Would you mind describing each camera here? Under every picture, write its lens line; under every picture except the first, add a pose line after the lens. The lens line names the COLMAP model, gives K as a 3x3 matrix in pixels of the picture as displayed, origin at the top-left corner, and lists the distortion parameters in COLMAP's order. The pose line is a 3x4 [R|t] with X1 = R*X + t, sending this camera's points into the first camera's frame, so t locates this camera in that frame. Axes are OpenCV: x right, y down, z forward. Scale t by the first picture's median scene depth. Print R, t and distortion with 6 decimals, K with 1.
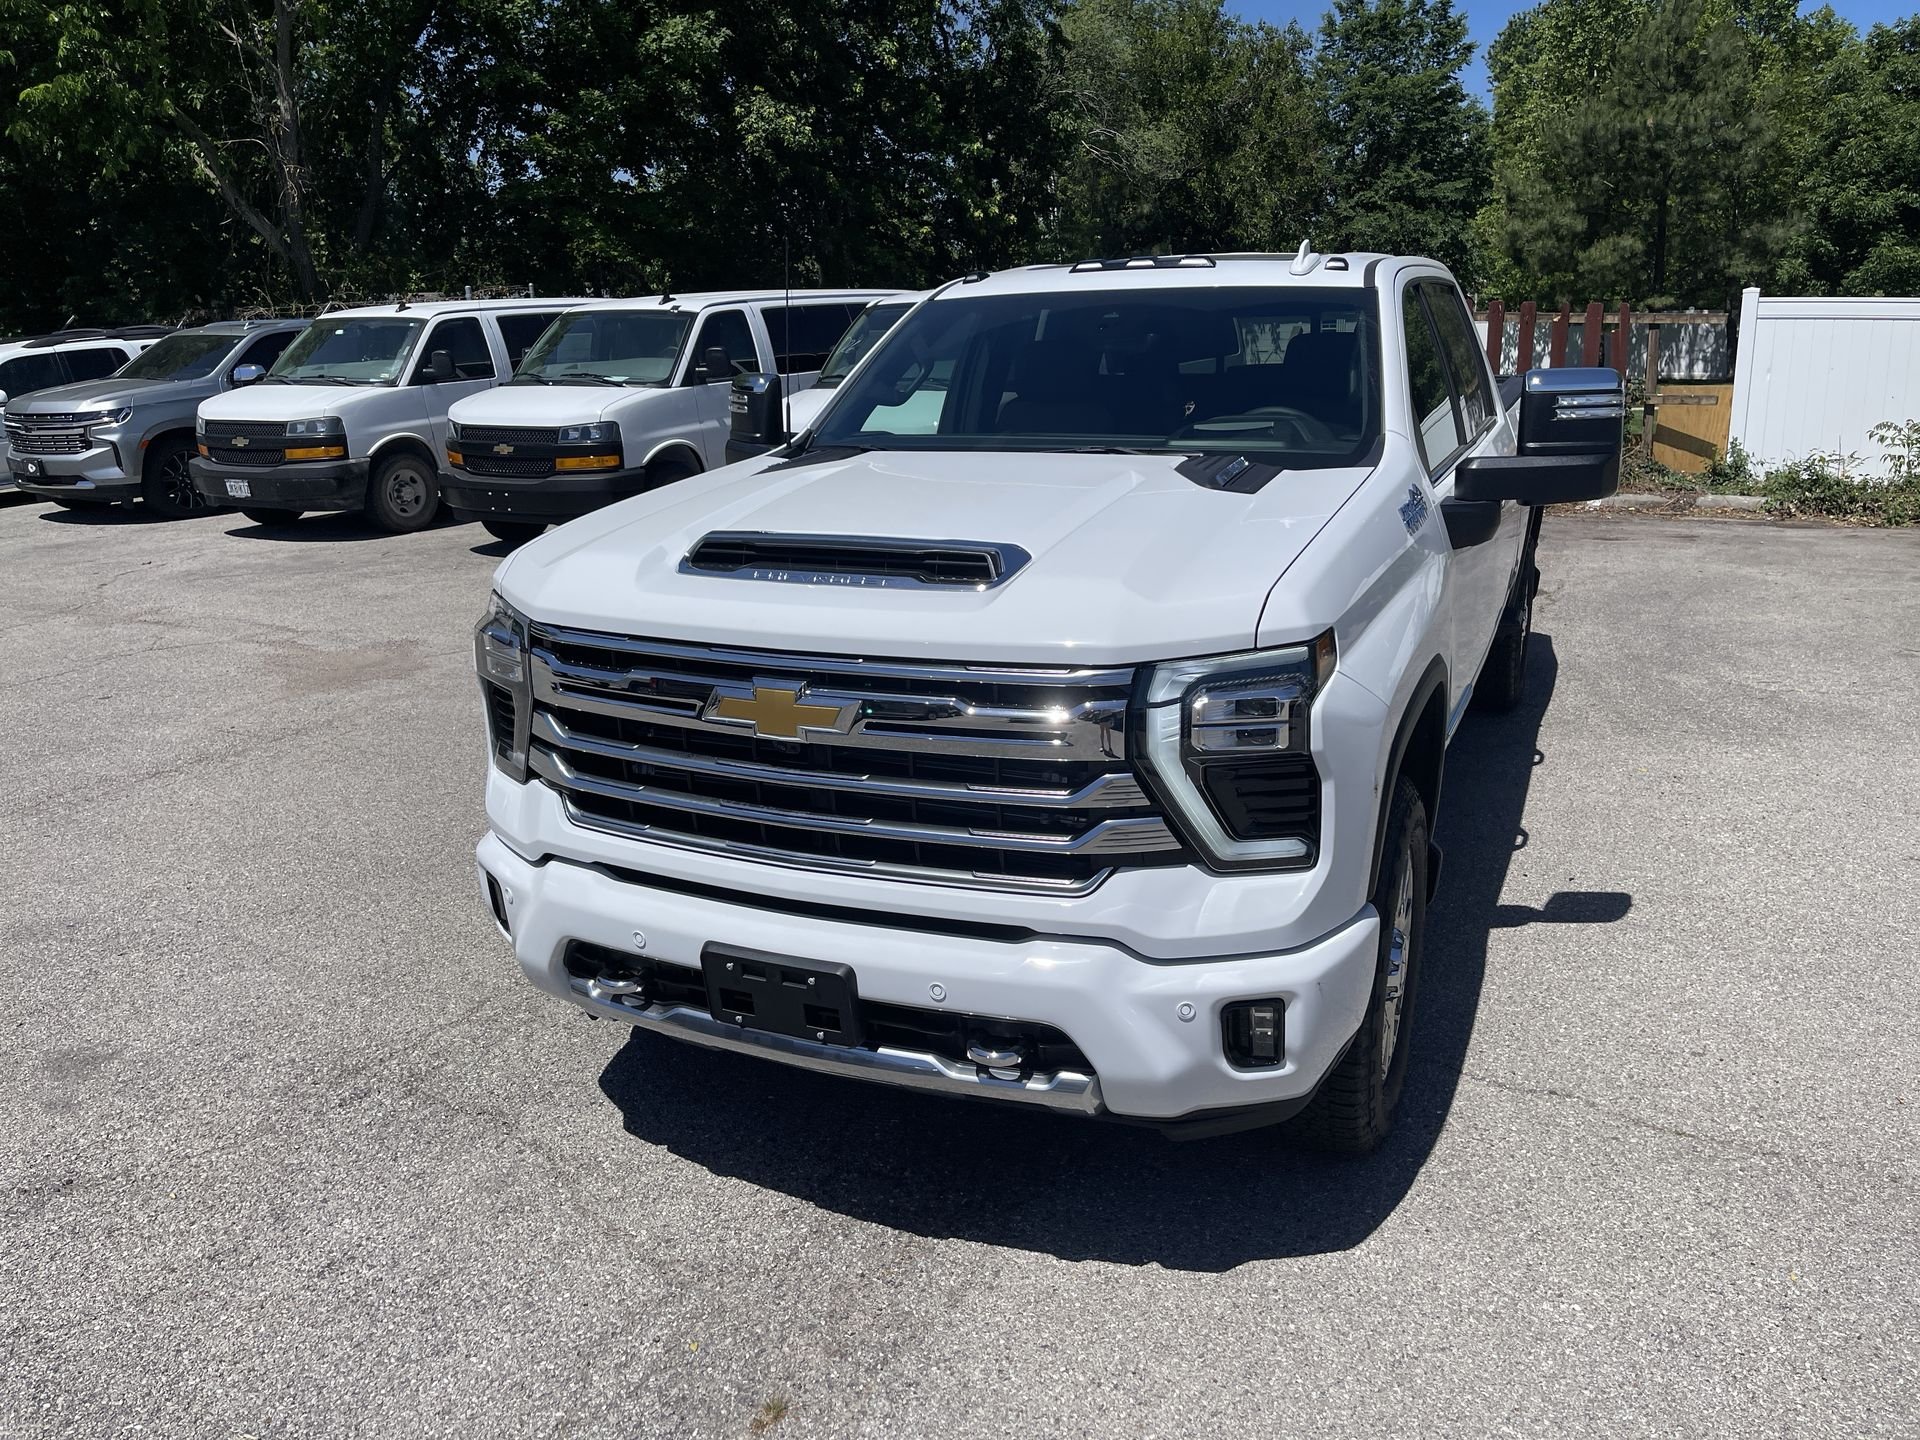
lens RADIAL K [[1508.2, 0, 1005.4], [0, 1508.2, 711.4], [0, 0, 1]] dist [0.030242, -0.032421]
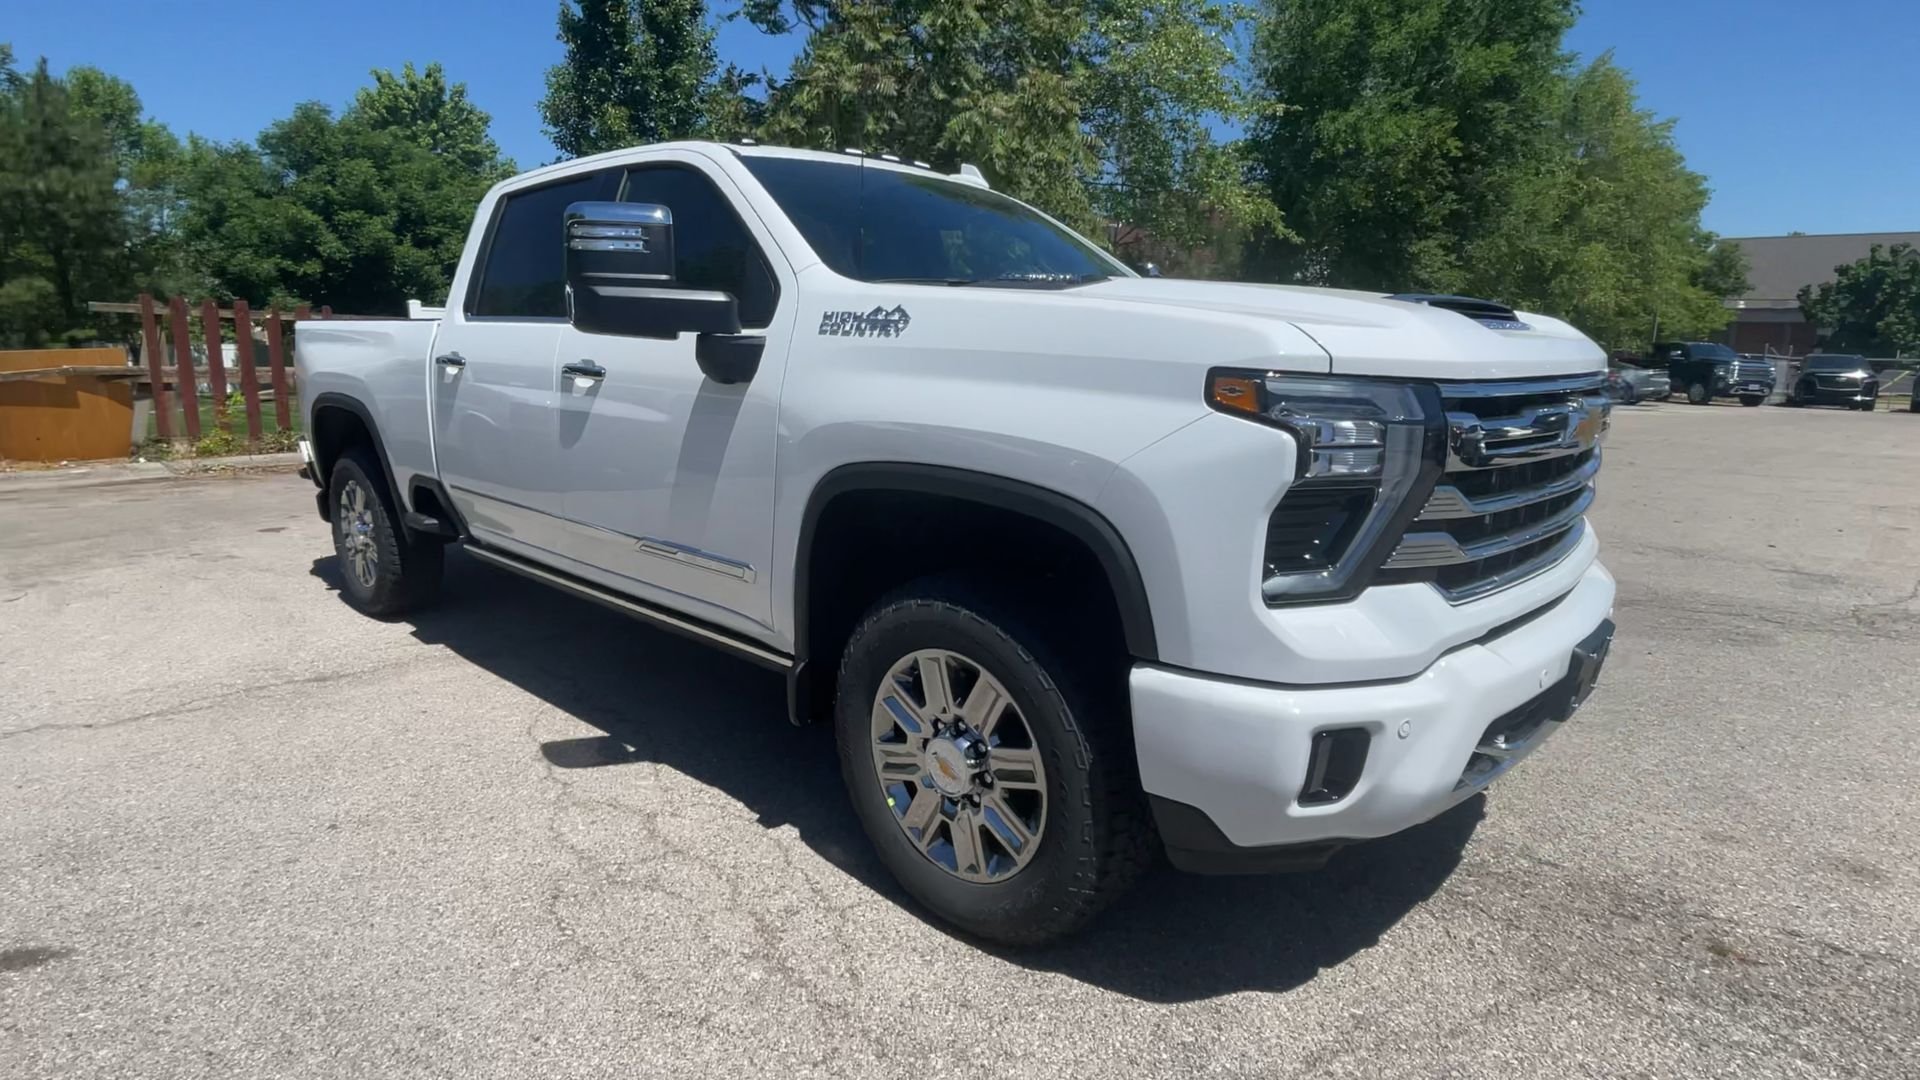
lens RADIAL K [[1013.1, 0, 934.6], [0, 1013.1, 509.3], [0, 0, 1]] dist [0.007184, -0.014106]
pose [[0.332684, -0.133353, 0.933562, -0.818958], [0.243428, 0.968545, 0.051602, -0.074979], [-0.911079, 0.210088, 0.354681, 0.900713]]
